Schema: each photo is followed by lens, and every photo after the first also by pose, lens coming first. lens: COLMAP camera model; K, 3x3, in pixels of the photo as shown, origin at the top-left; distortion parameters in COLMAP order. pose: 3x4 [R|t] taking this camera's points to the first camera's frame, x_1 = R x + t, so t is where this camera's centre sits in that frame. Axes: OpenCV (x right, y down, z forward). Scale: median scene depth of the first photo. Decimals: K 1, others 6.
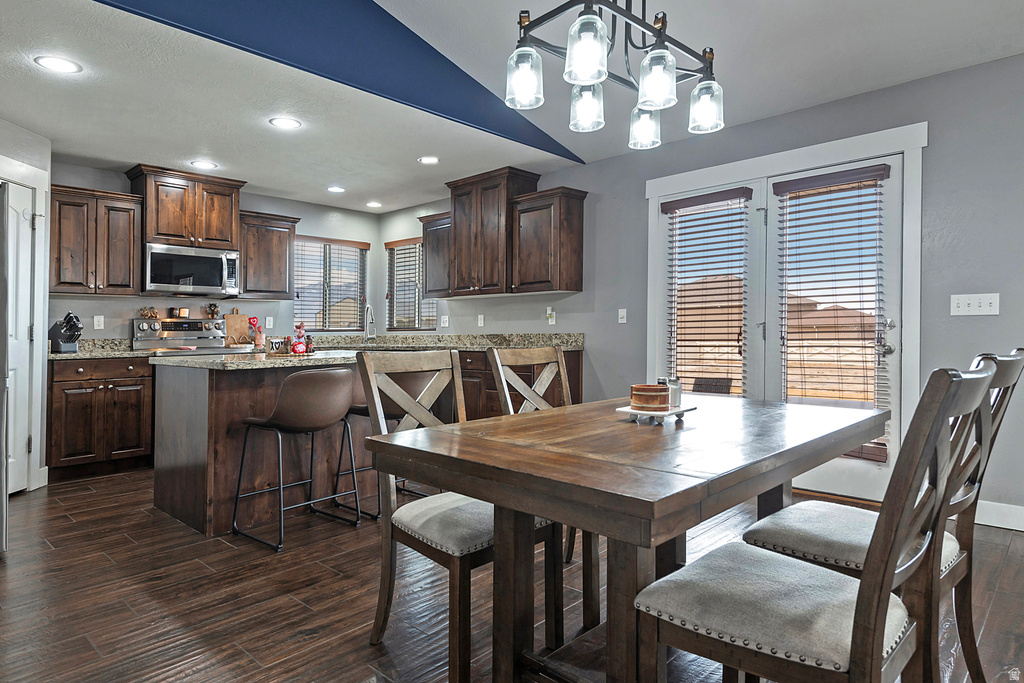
lens RADIAL K [[618.6, 0, 513.3], [0, 618.6, 330.5], [0, 0, 1]] dist [0.001479, -0.007887]
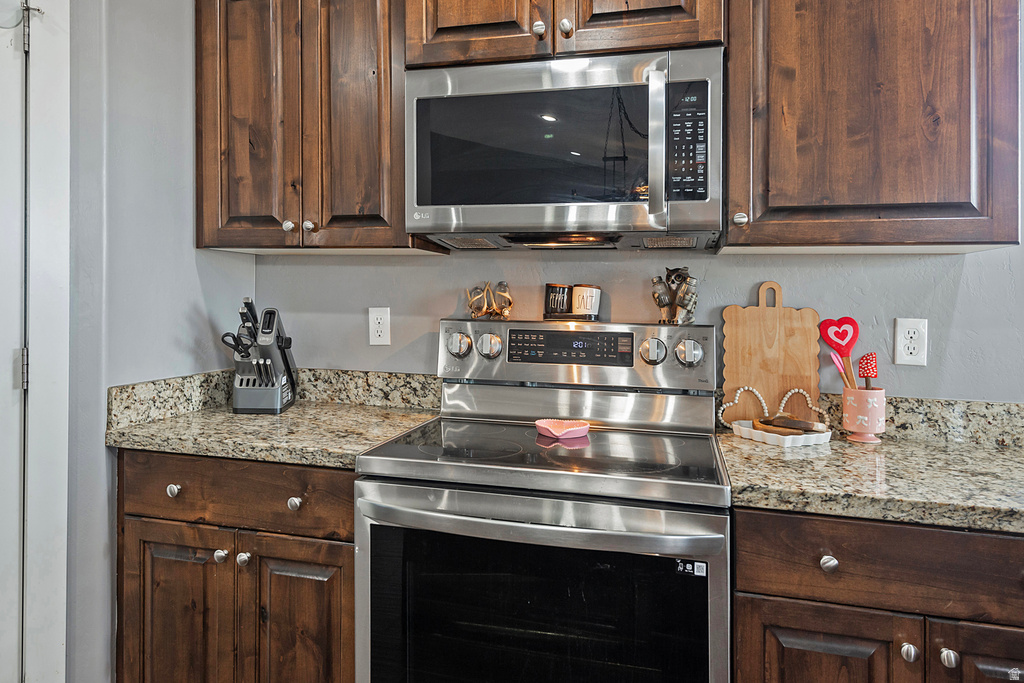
lens RADIAL K [[731.1, 0, 473.7], [0, 731.1, 287.6], [0, 0, 1]] dist [0.042132, -0.001928]
pose [[0.486805, -0.003323, -0.873505, -0.268955], [-0.018734, 0.999723, -0.014243, -0.032534], [0.873310, 0.023298, 0.486608, 0.857872]]
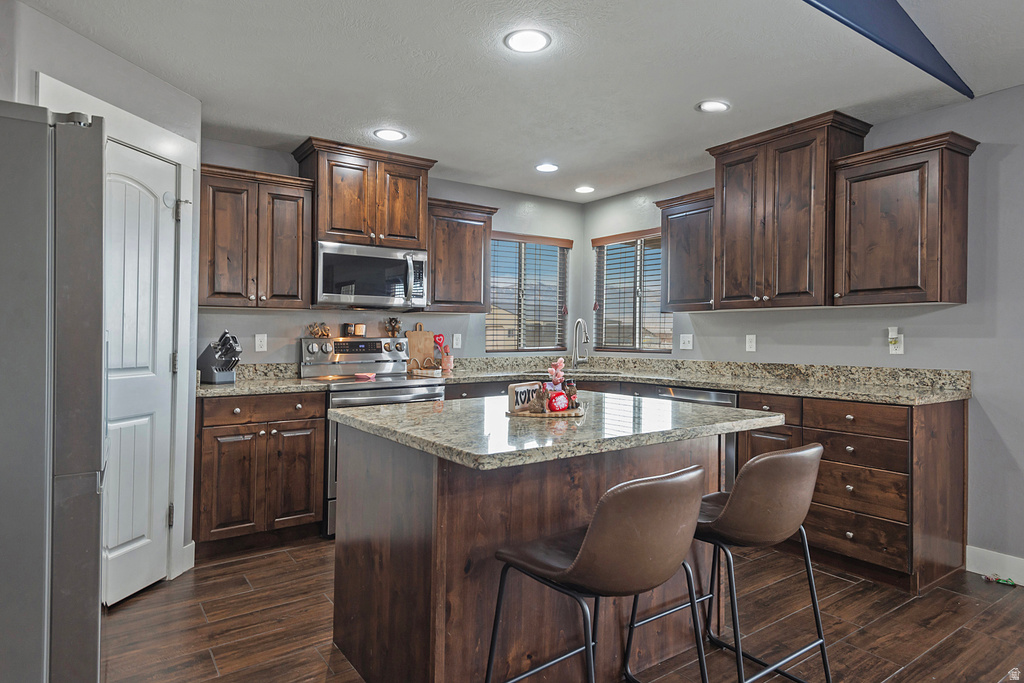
lens RADIAL K [[594.2, 0, 528.4], [0, 594.2, 334.4], [0, 0, 1]] dist [0.016039, -0.001730]
pose [[0.984441, 0.007459, -0.175555, -0.206317], [-0.006984, 0.999970, 0.003327, -0.029722], [0.175575, -0.002049, 0.984464, 0.318941]]
